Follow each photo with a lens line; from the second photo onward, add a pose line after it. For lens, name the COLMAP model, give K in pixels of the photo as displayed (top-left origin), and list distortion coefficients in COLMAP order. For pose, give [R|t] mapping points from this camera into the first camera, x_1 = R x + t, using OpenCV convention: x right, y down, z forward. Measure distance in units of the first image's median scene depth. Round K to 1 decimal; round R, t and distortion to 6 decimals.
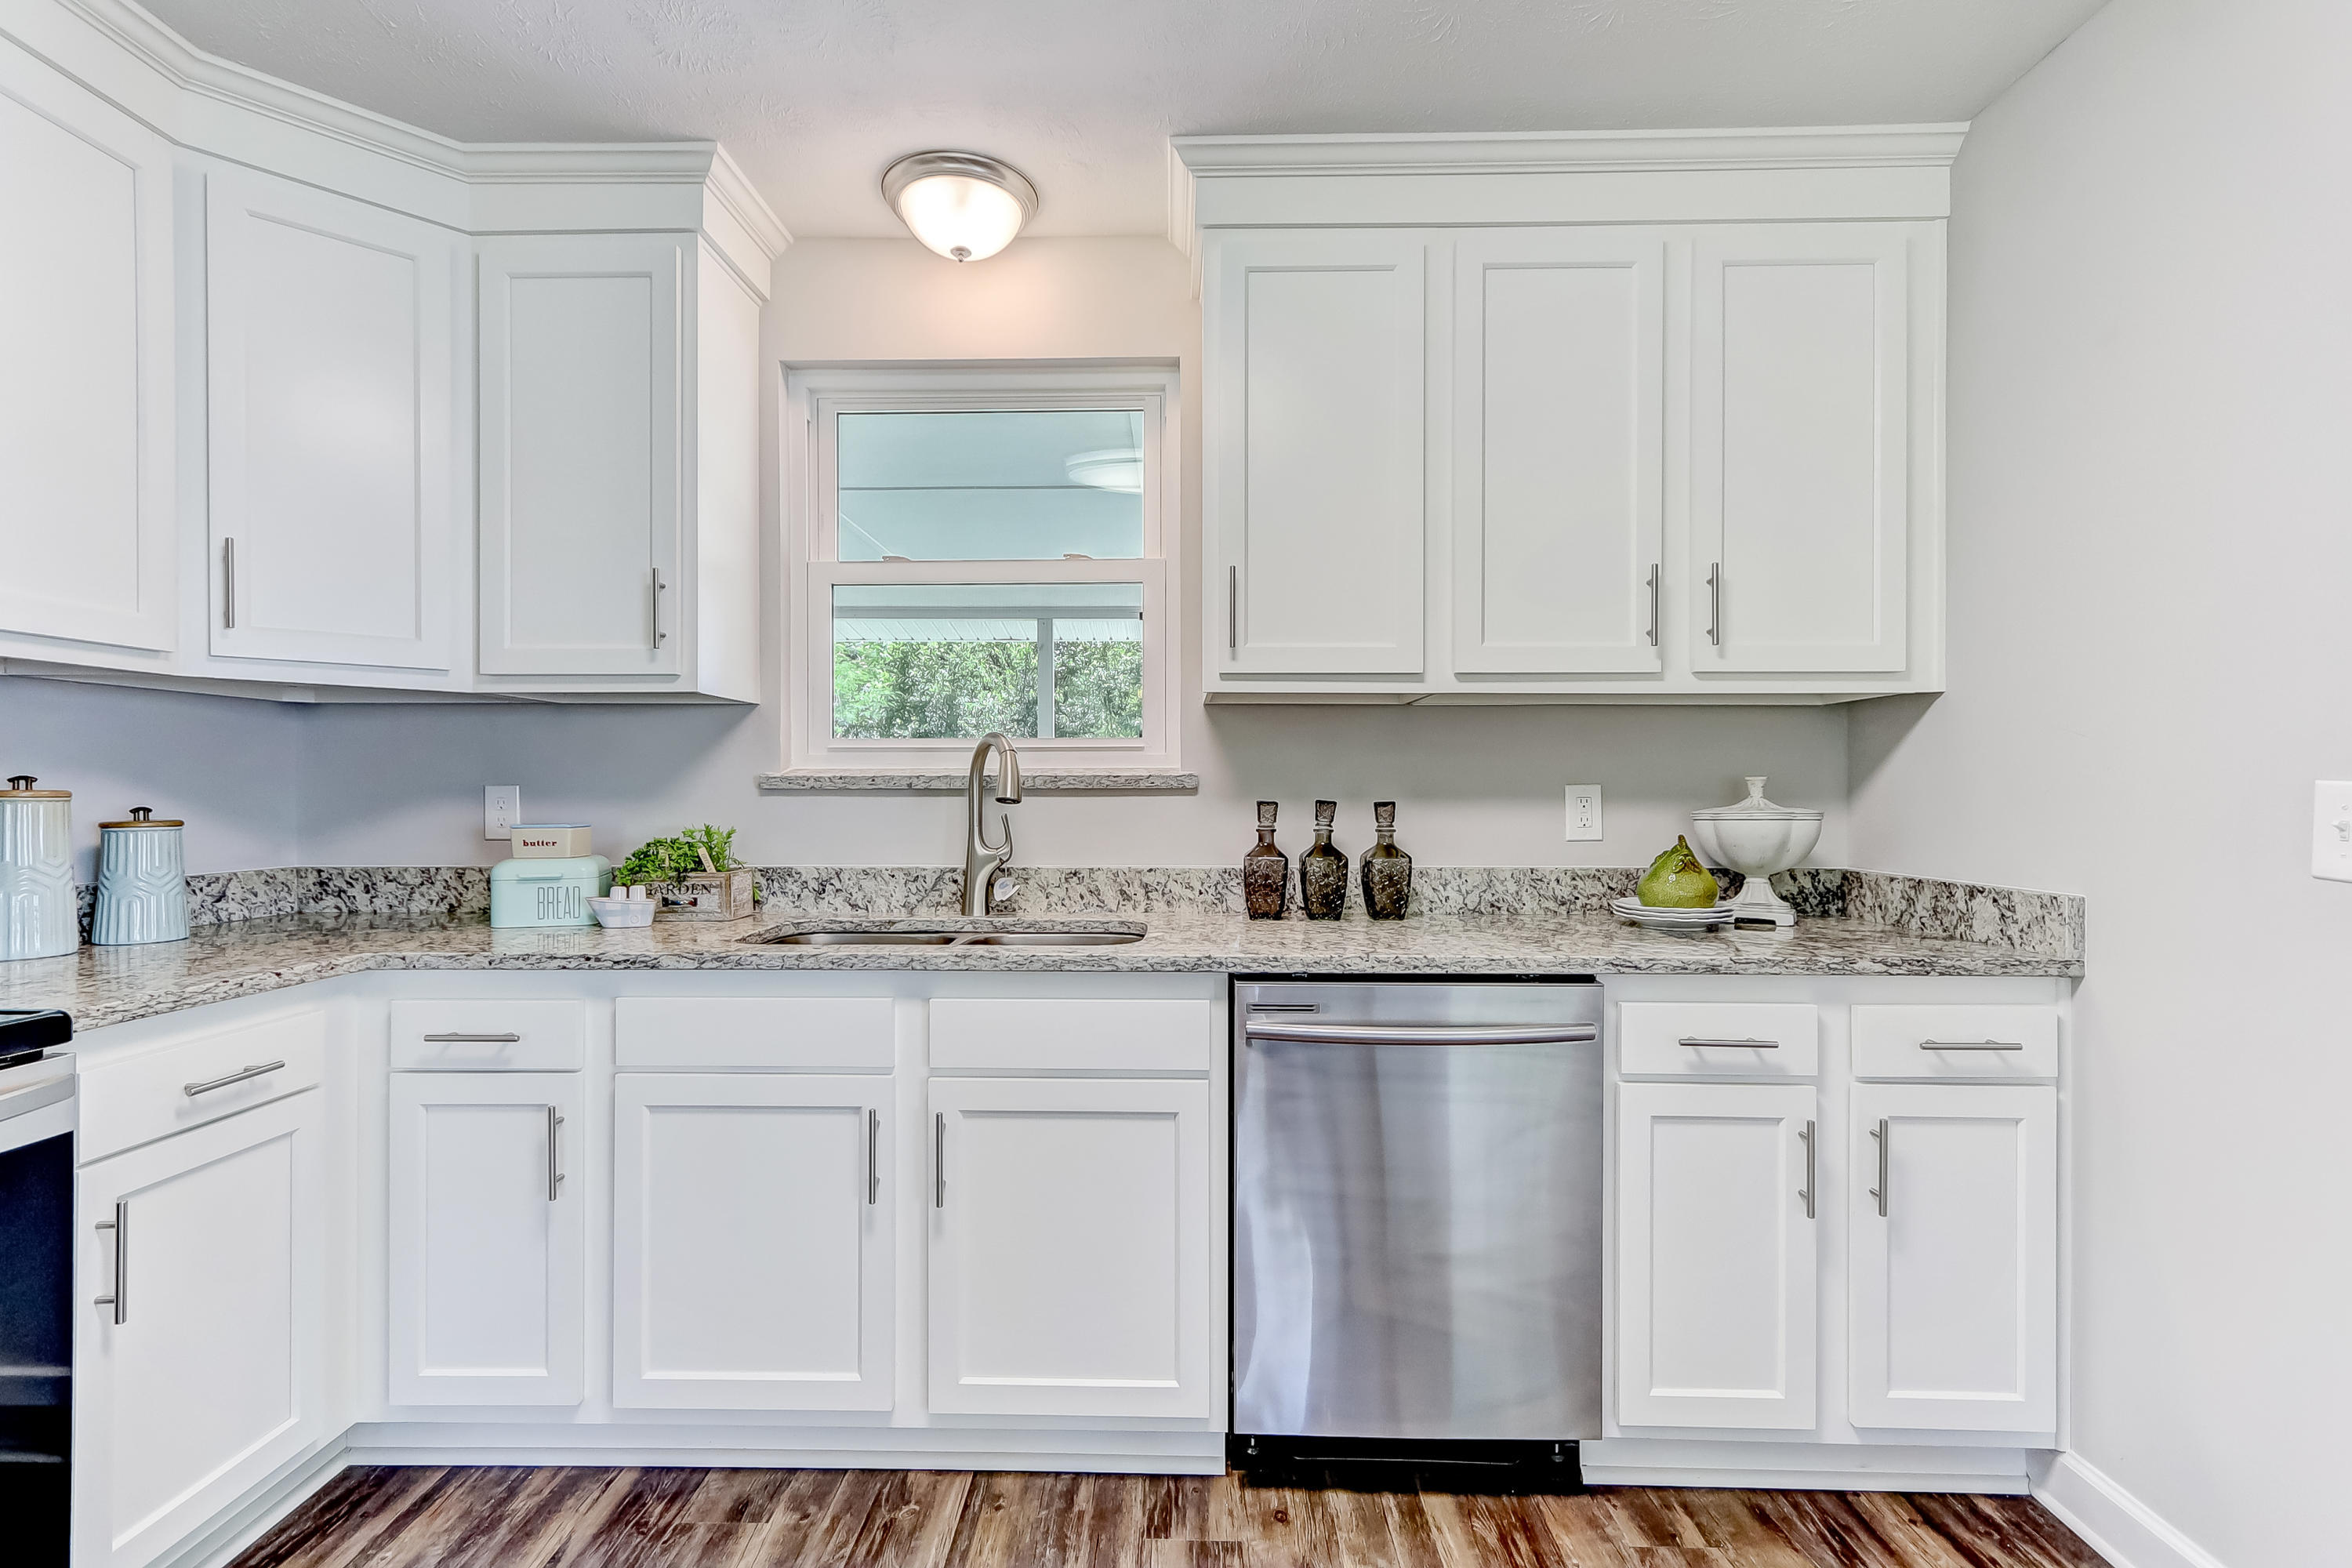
lens RADIAL K [[1097.2, 0, 1159.4], [0, 1097.2, 791.4], [0, 0, 1]] dist [0.002931, 0.000244]
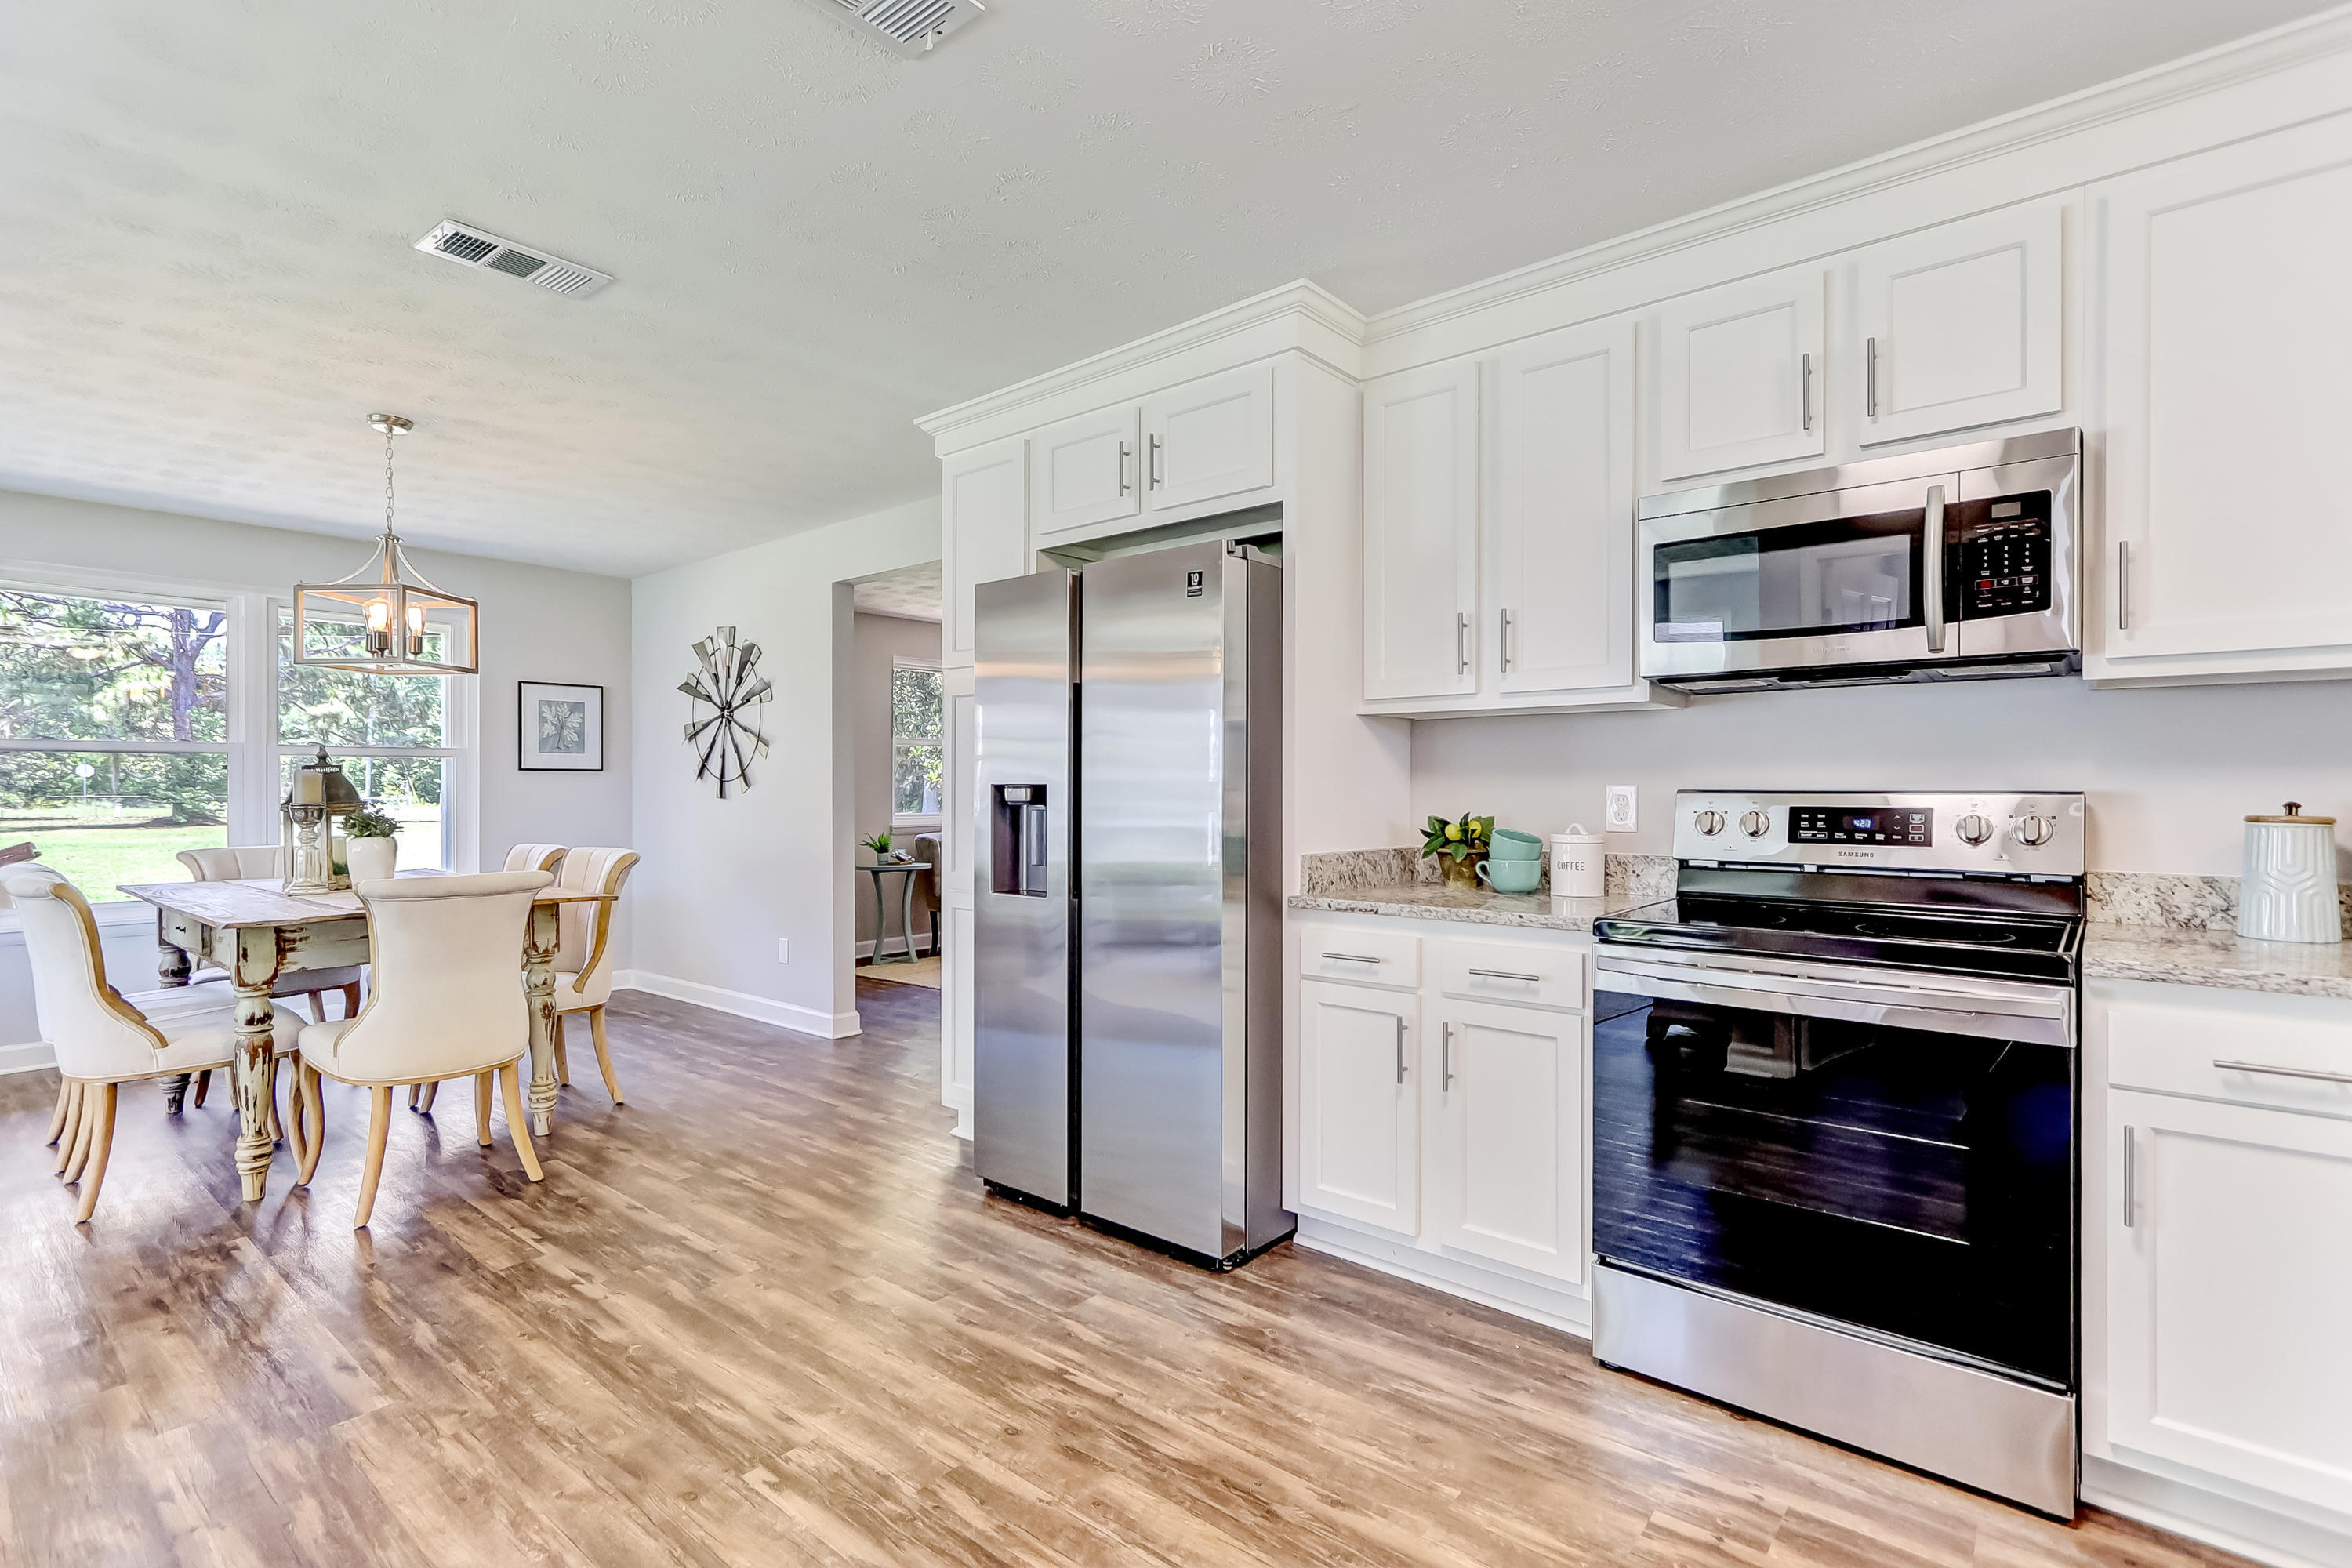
lens RADIAL K [[1080.9, 0, 1152.9], [0, 1080.9, 795.0], [0, 0, 1]] dist [0.014796, 0.000031]
pose [[-0.623634, 0.007533, -0.781680, 0.406799], [-0.000397, 0.999950, 0.009953, -0.002807], [0.781716, 0.006517, -0.623600, 0.546911]]
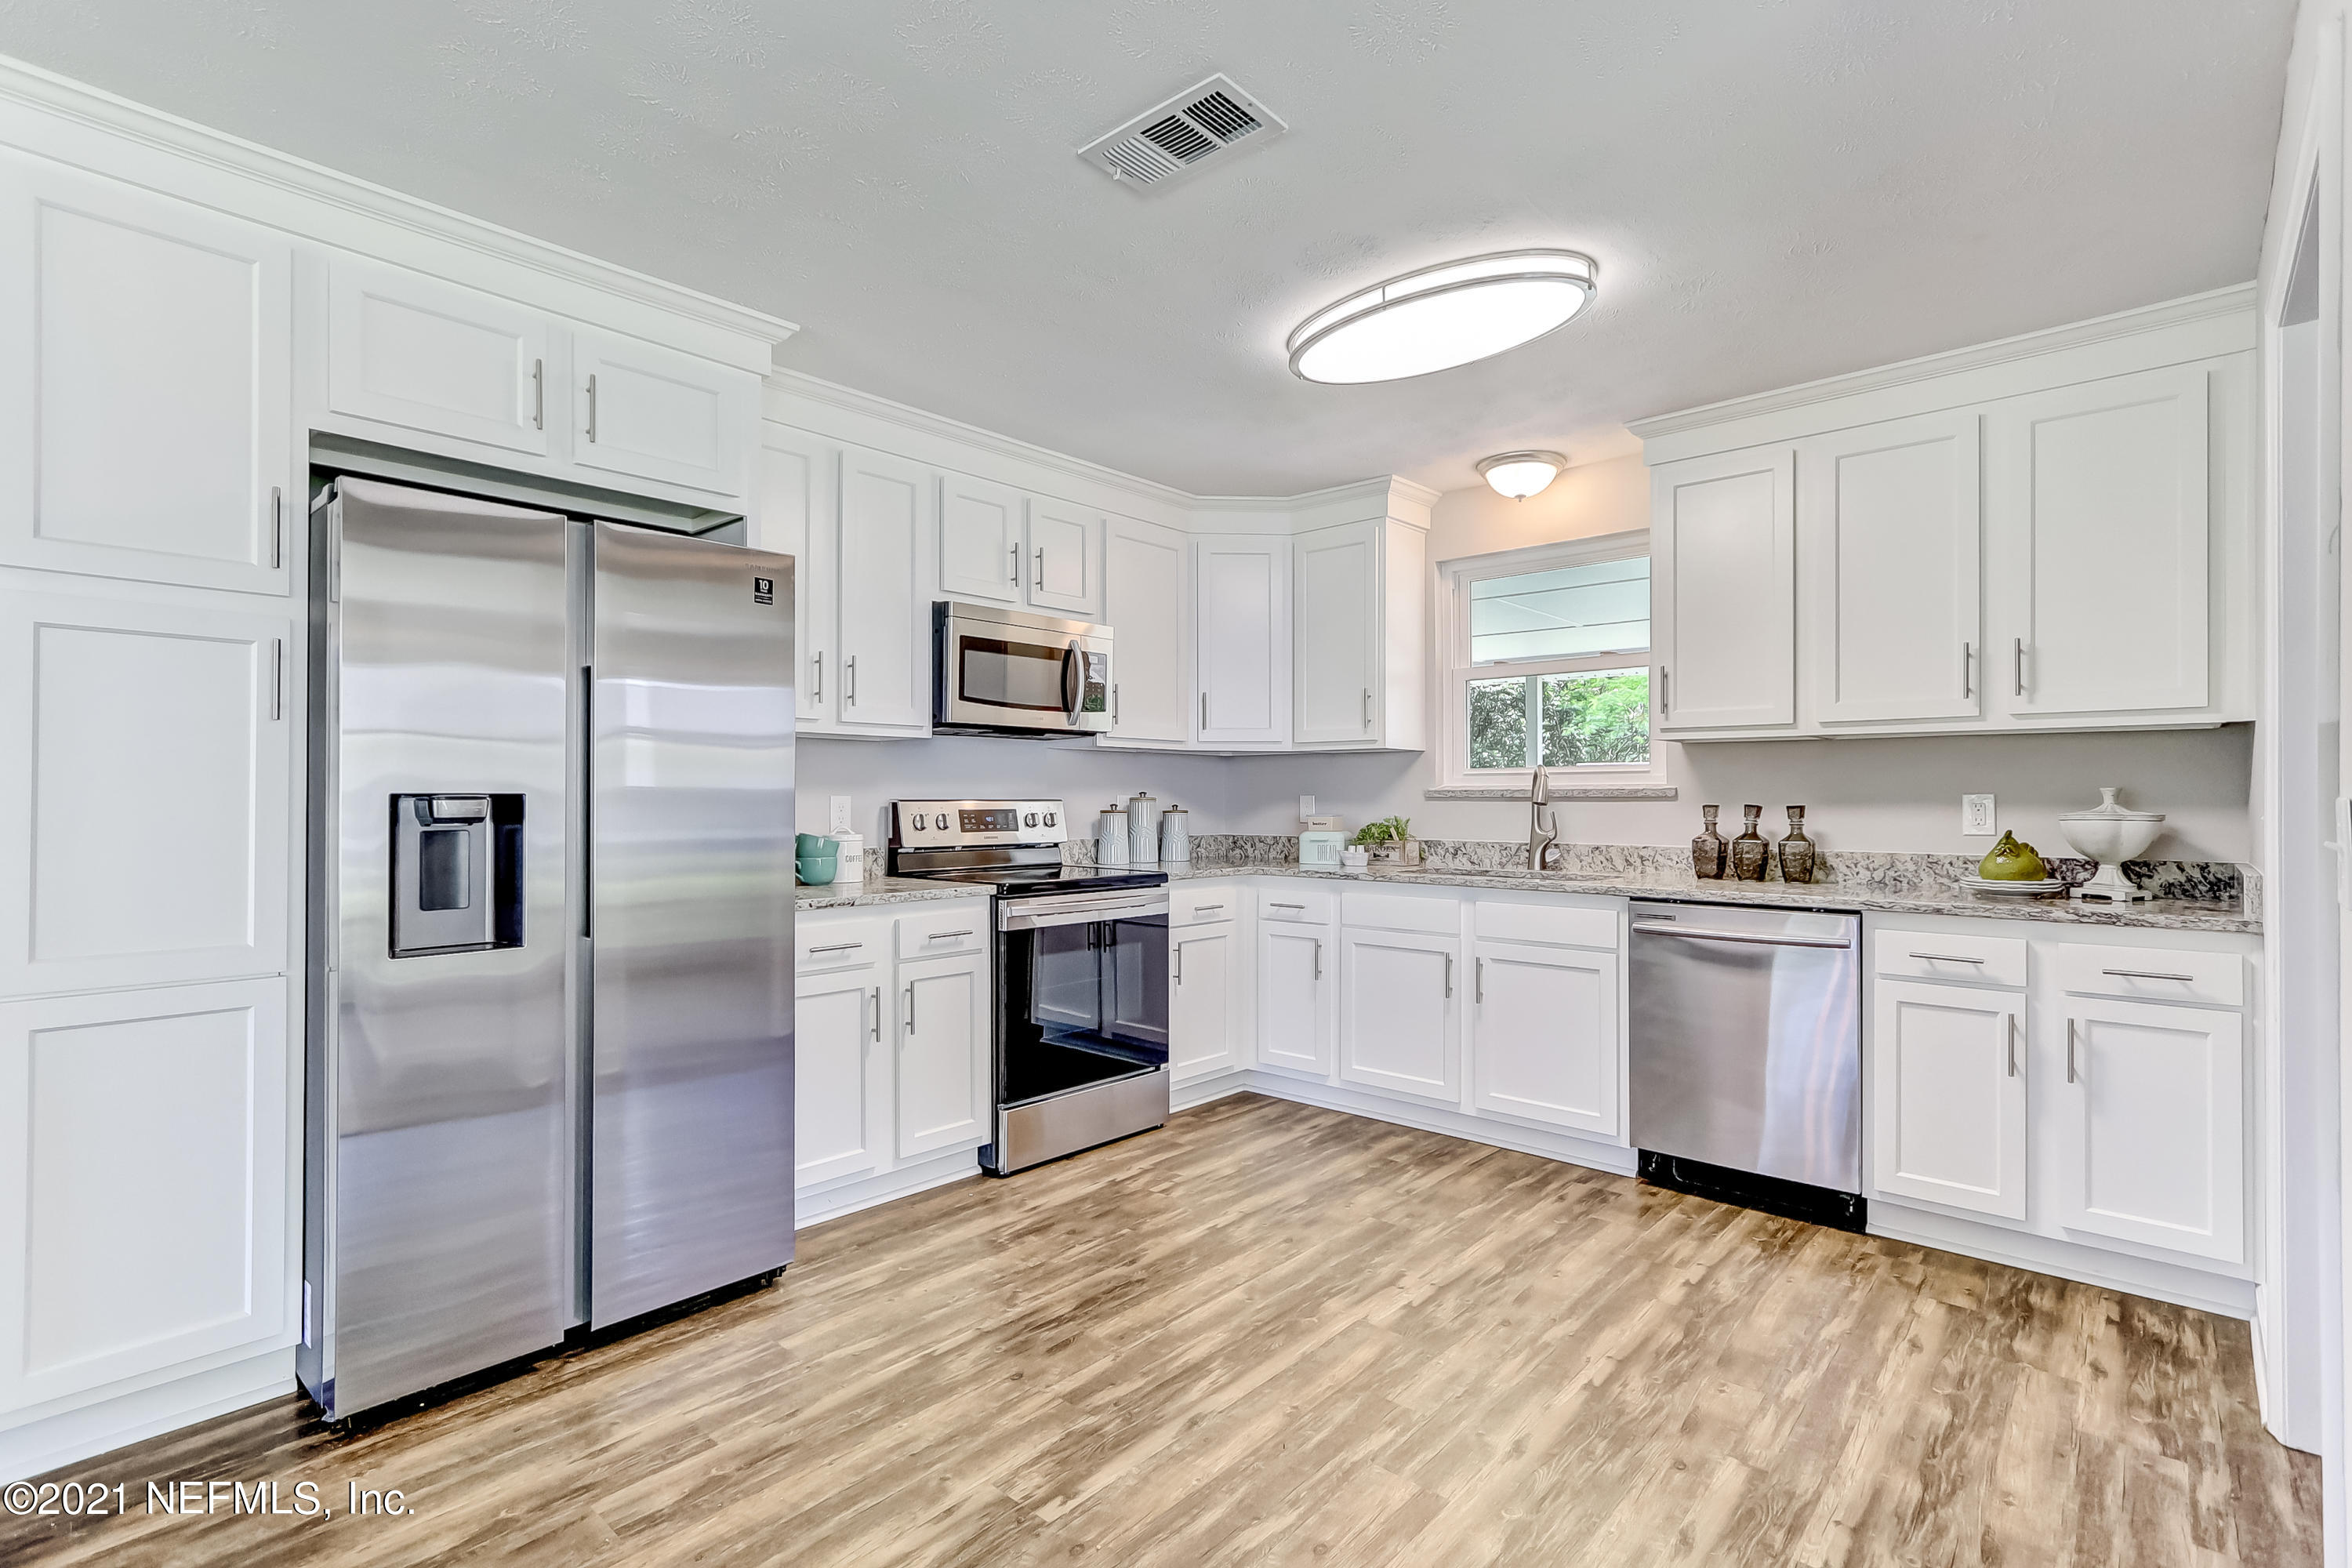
lens RADIAL K [[1106.0, 0, 1163.8], [0, 1106.0, 790.4], [0, 0, 1]] dist [-0.000727, 0.001536]
pose [[0.757657, -0.003974, -0.652641, 0.546132], [-0.001275, 0.999971, -0.007569, 0.001058], [0.652652, 0.006567, 0.757630, -0.731582]]
